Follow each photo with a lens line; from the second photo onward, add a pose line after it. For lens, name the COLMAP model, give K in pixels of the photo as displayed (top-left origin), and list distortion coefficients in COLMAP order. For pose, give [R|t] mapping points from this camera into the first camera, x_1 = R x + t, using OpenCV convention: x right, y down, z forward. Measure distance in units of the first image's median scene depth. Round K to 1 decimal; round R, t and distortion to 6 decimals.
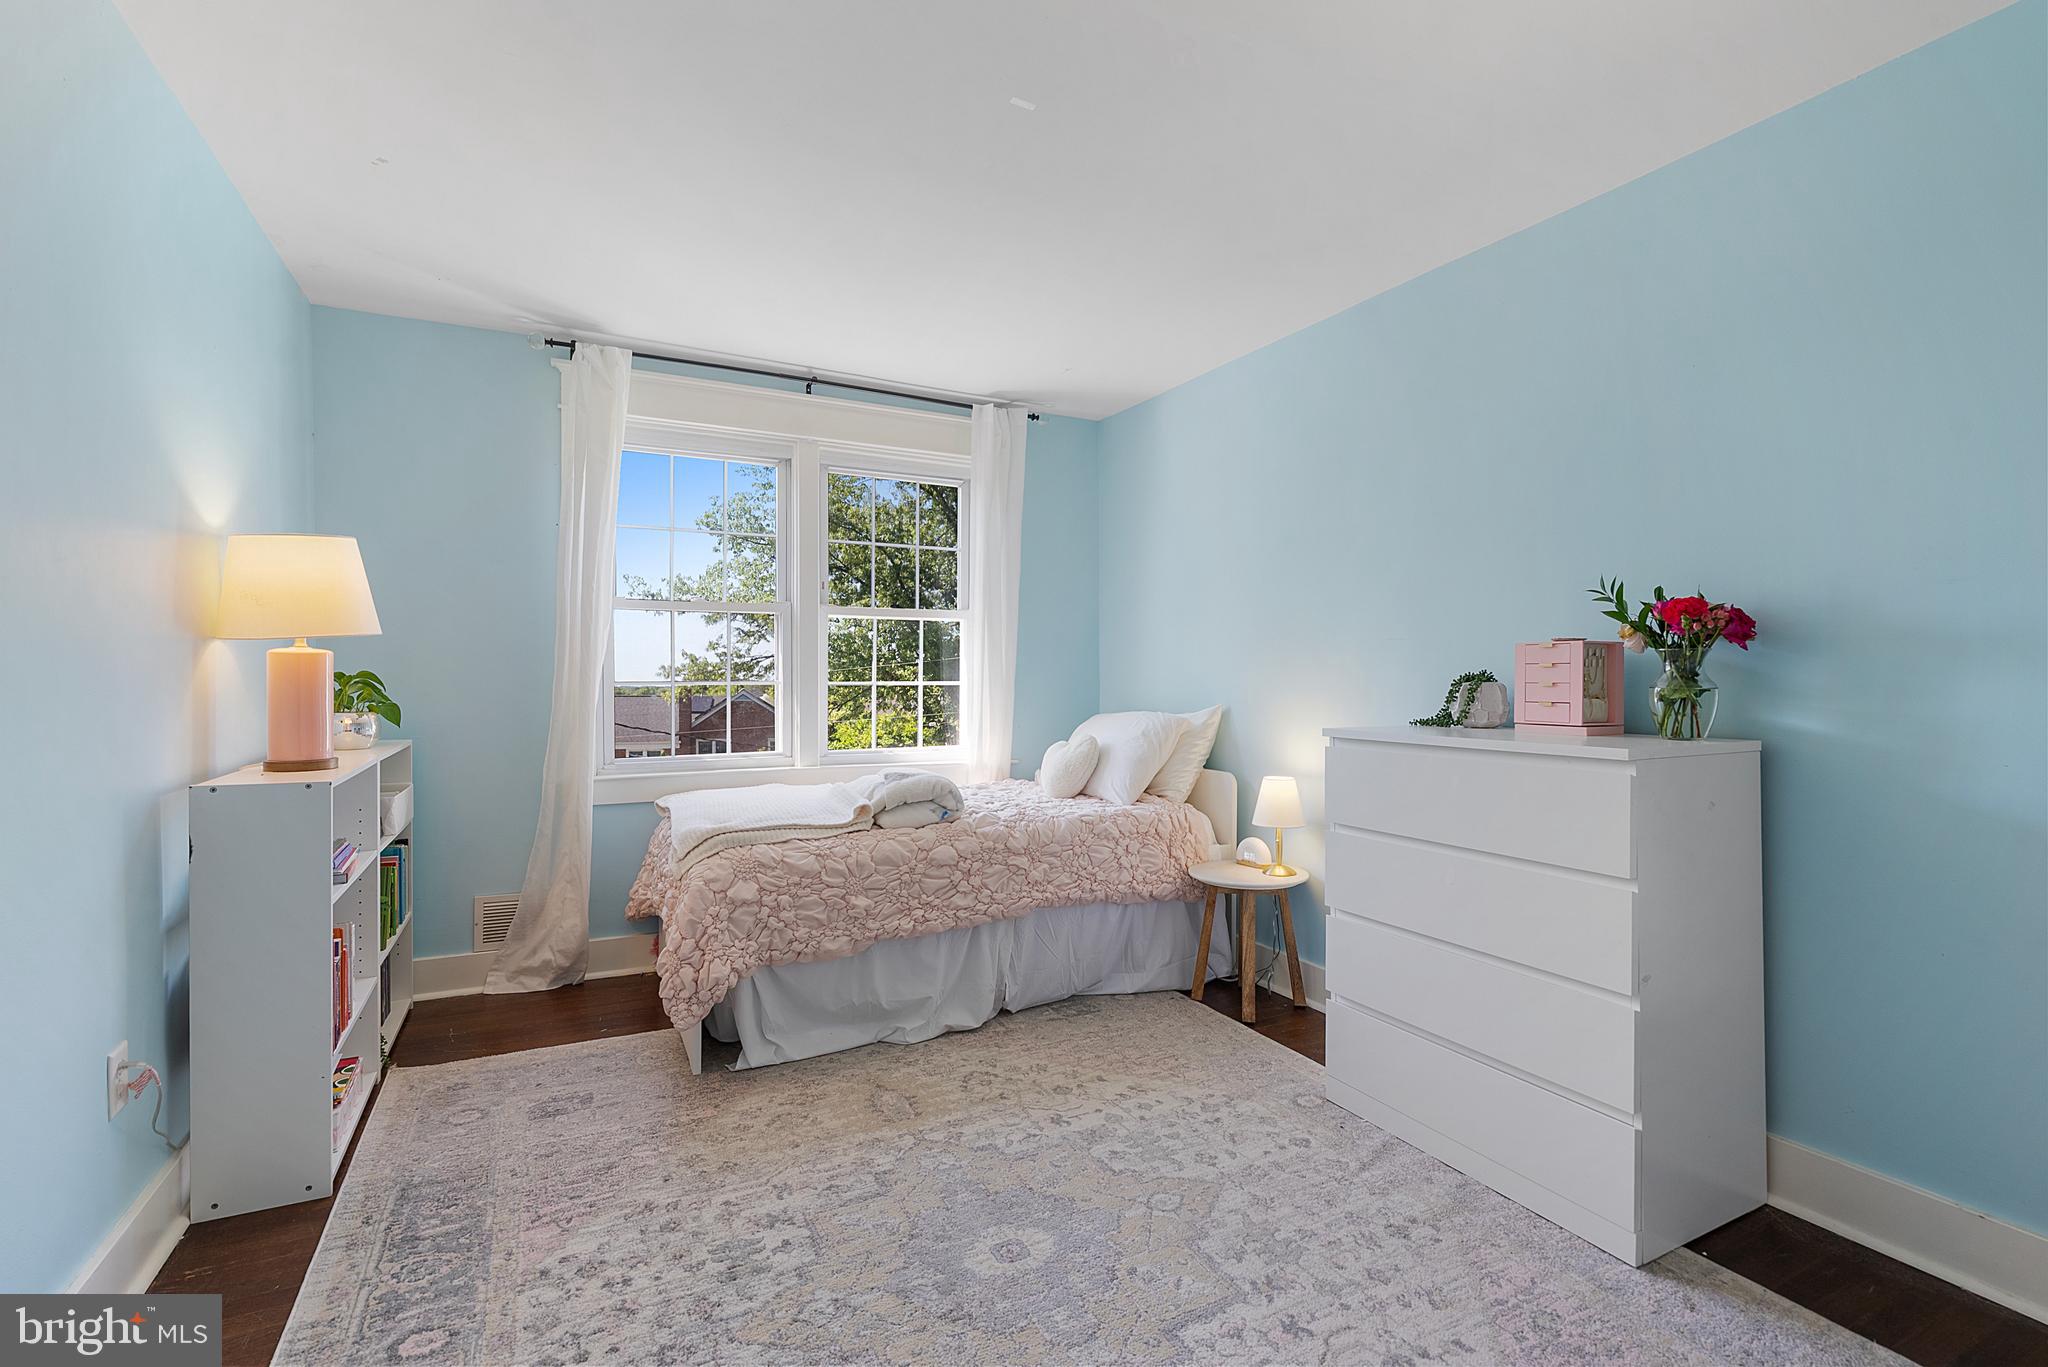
lens RADIAL K [[932.5, 0, 1019.5], [0, 932.5, 675.7], [0, 0, 1]] dist [-0.008575, 0.004050]
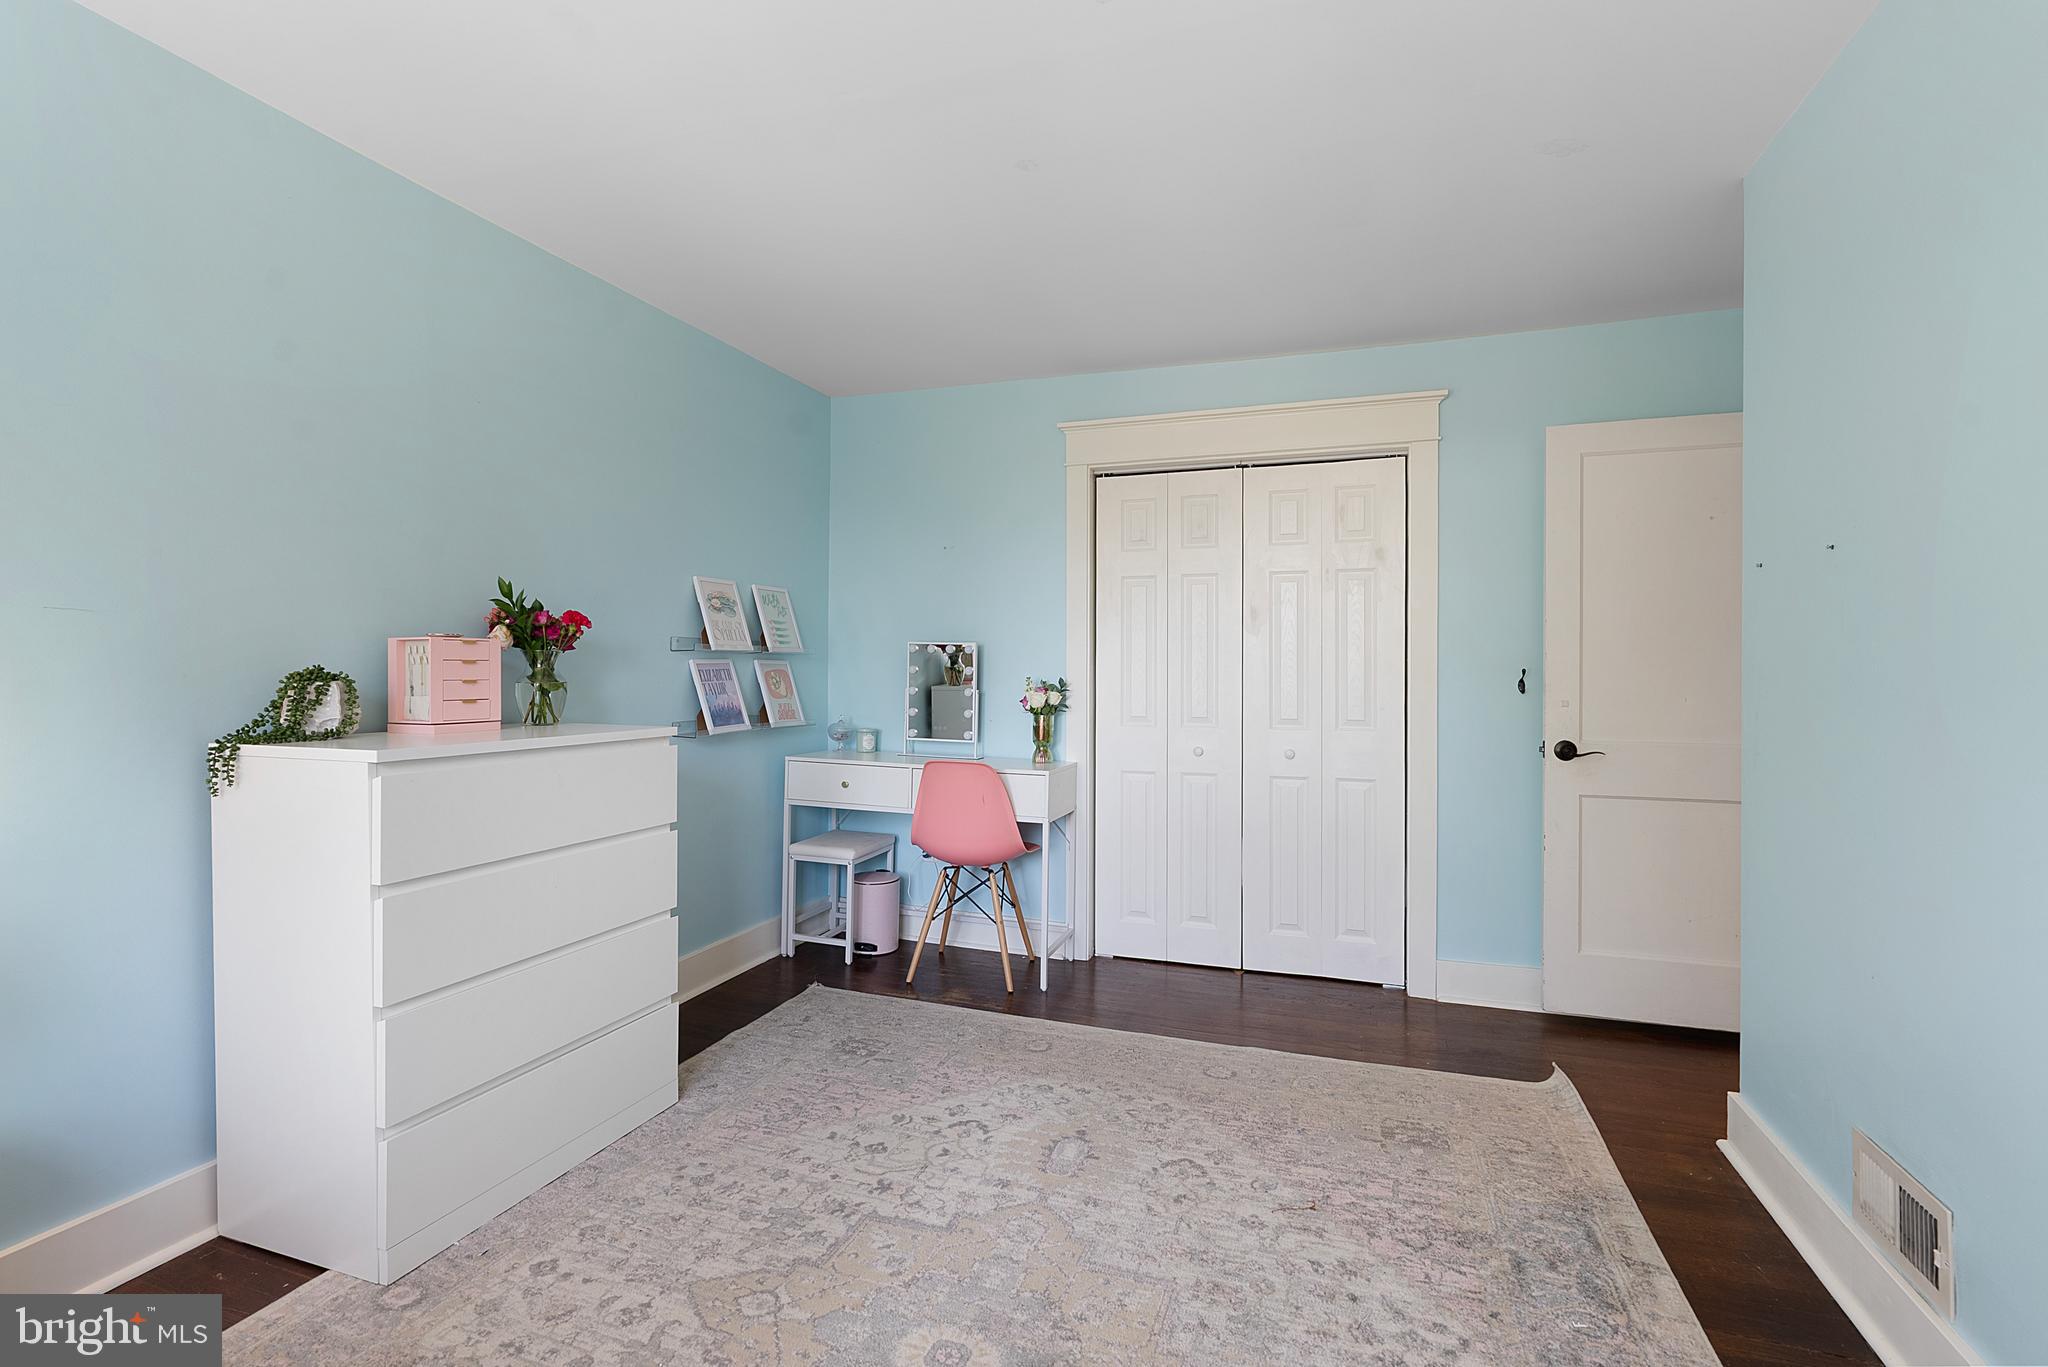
lens RADIAL K [[932.5, 0, 1019.4], [0, 932.5, 679.9], [0, 0, 1]] dist [-0.008575, 0.004050]
pose [[-0.691980, -0.007999, 0.721872, -0.568141], [-0.003778, 0.999965, 0.007459, -0.002376], [-0.721906, 0.002435, -0.691987, 1.323449]]
